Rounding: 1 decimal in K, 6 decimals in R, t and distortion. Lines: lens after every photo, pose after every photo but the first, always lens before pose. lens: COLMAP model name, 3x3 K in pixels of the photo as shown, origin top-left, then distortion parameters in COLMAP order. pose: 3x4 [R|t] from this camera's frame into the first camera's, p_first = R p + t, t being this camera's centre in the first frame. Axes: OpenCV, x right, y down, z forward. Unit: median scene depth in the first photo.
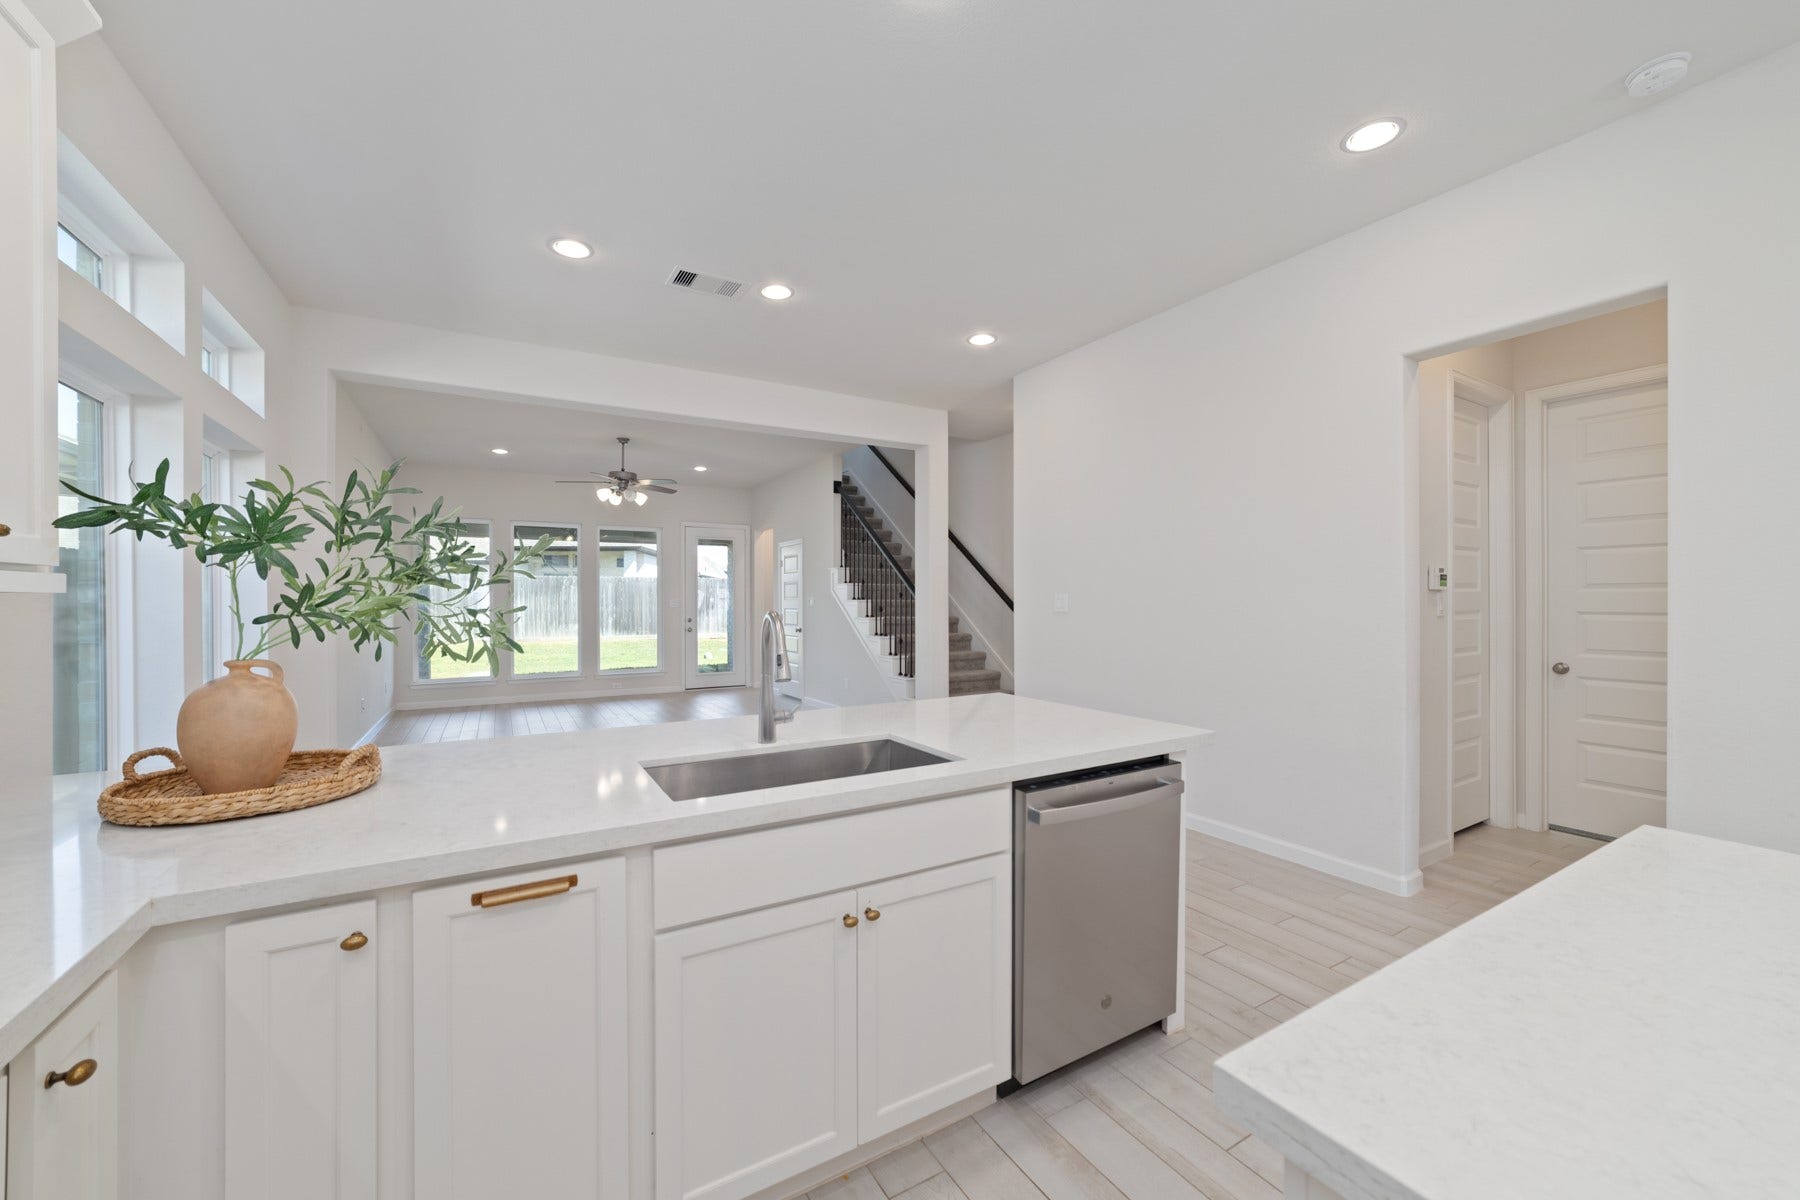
lens RADIAL K [[683.1, 0, 900.0], [0, 683.1, 600.0], [0, 0, 1]] dist [-0.007893, 0.000128]
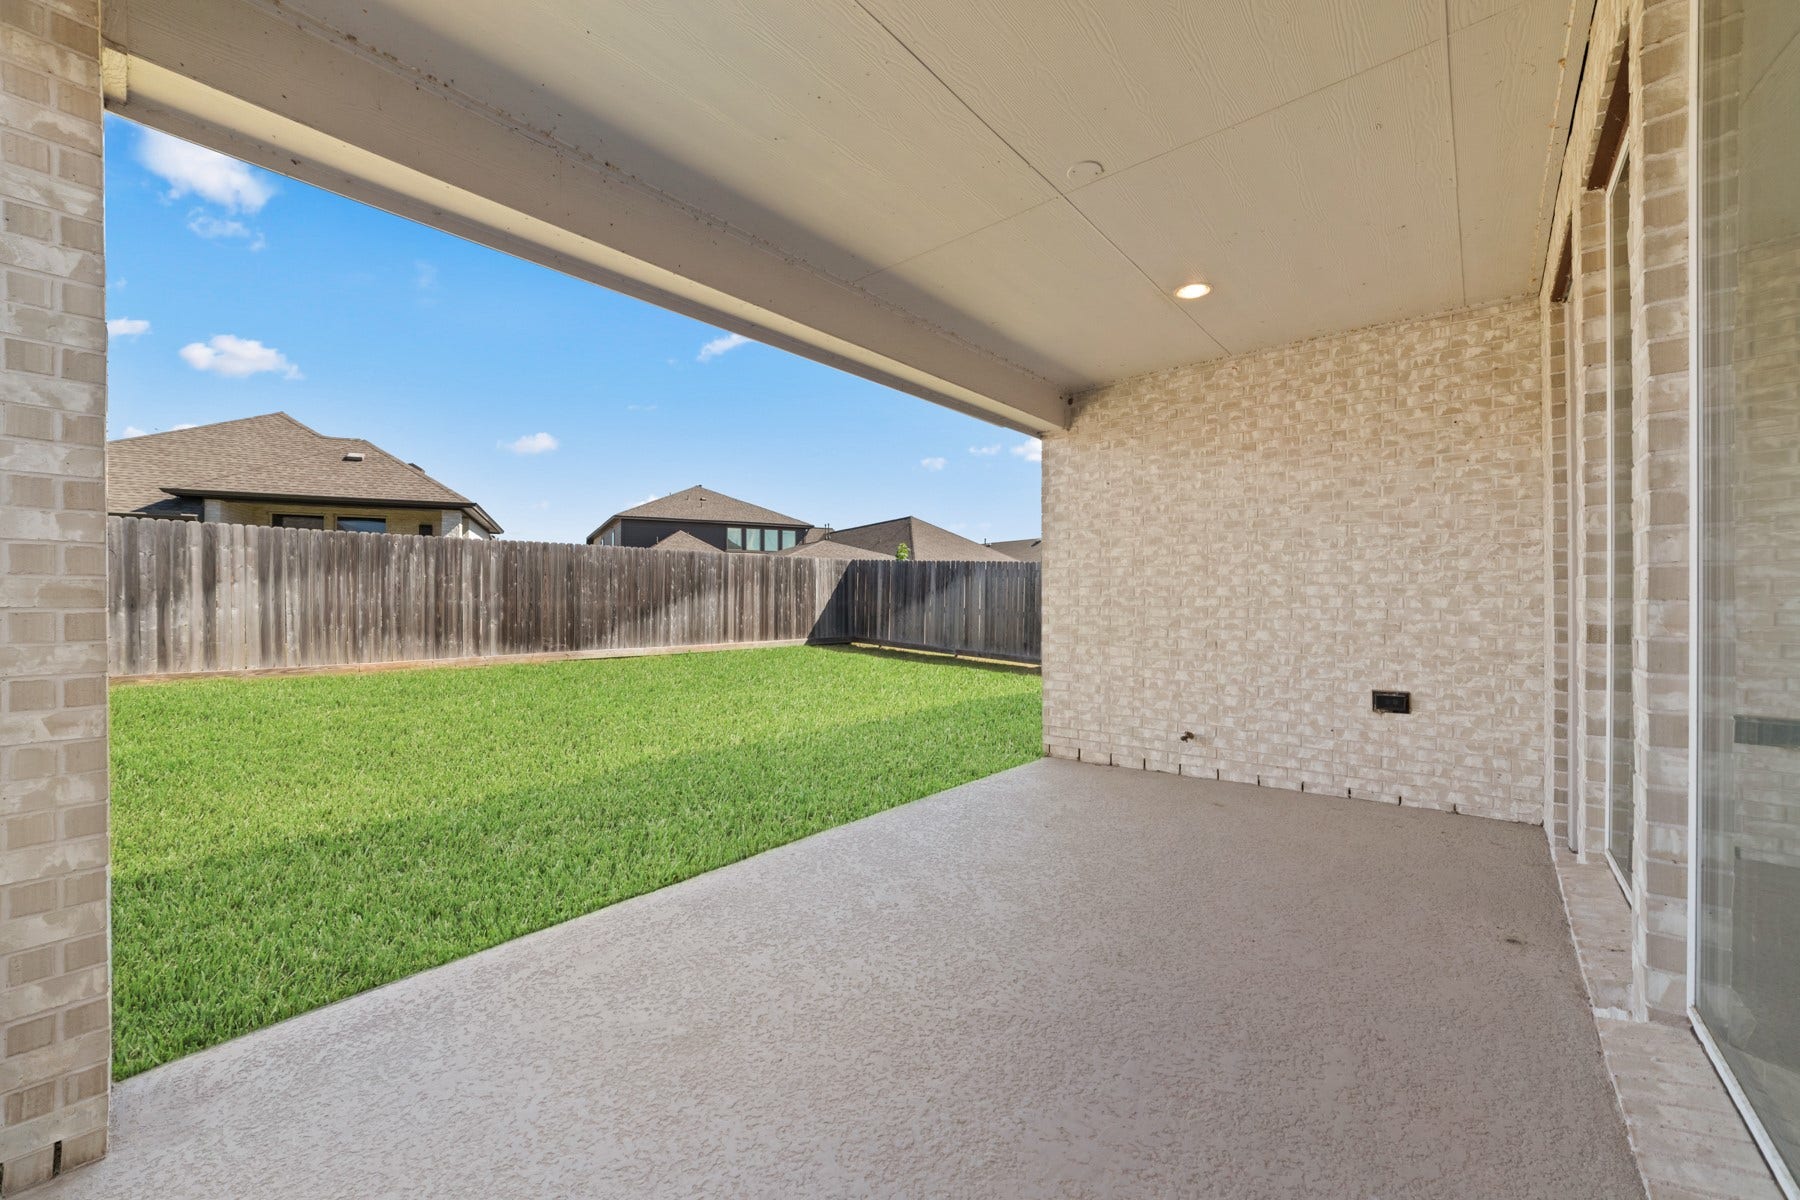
lens RADIAL K [[683.1, 0, 900.0], [0, 683.1, 600.0], [0, 0, 1]] dist [-0.007893, 0.000128]
pose [[0.945734, 0.005219, 0.324899, -0.632630], [-0.004181, 0.999984, -0.003893, 0.025052], [-0.324914, 0.002323, 0.945741, 0.875461]]
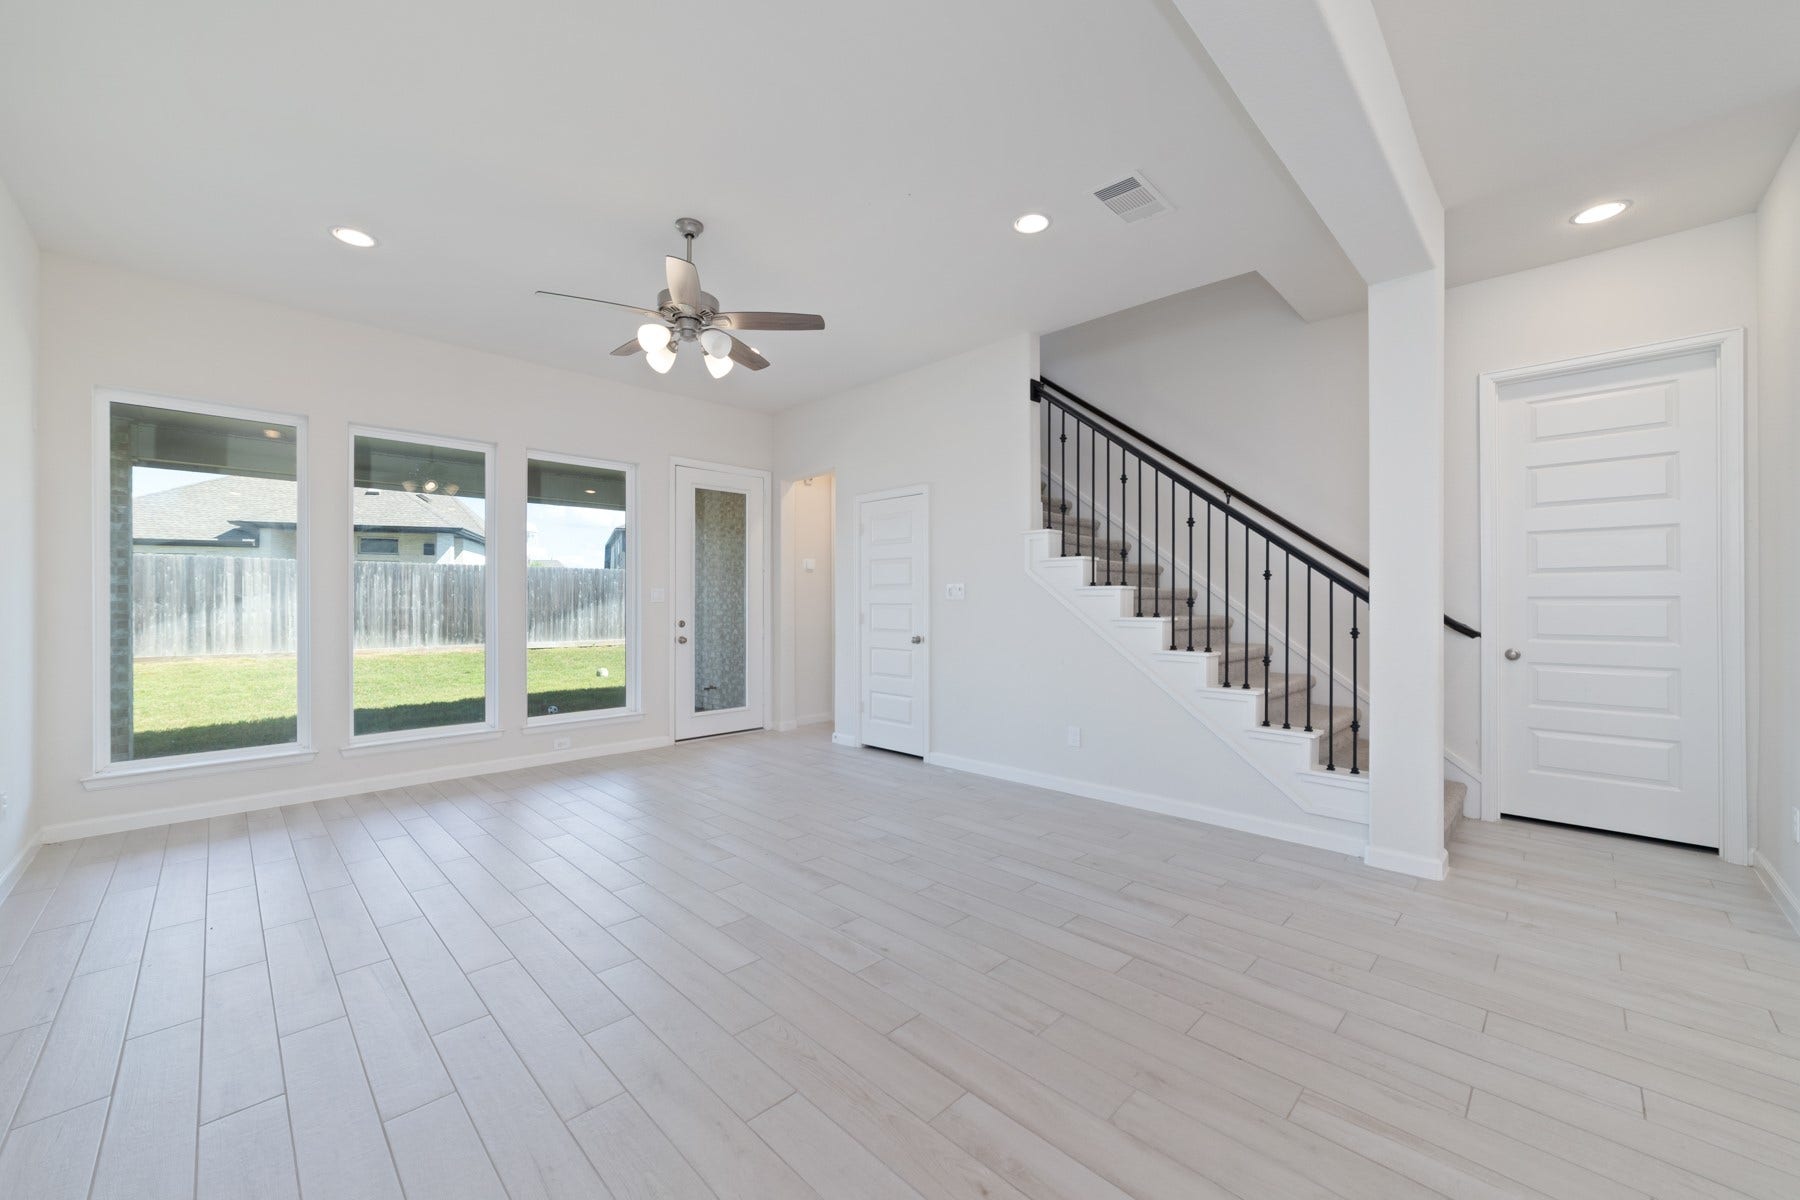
lens RADIAL K [[683.1, 0, 900.0], [0, 683.1, 600.0], [0, 0, 1]] dist [-0.007893, 0.000128]
pose [[0.967439, 0.006051, 0.253033, -0.277853], [-0.005118, 0.999977, -0.004343, 0.010467], [-0.253053, 0.002907, 0.967448, 0.381092]]
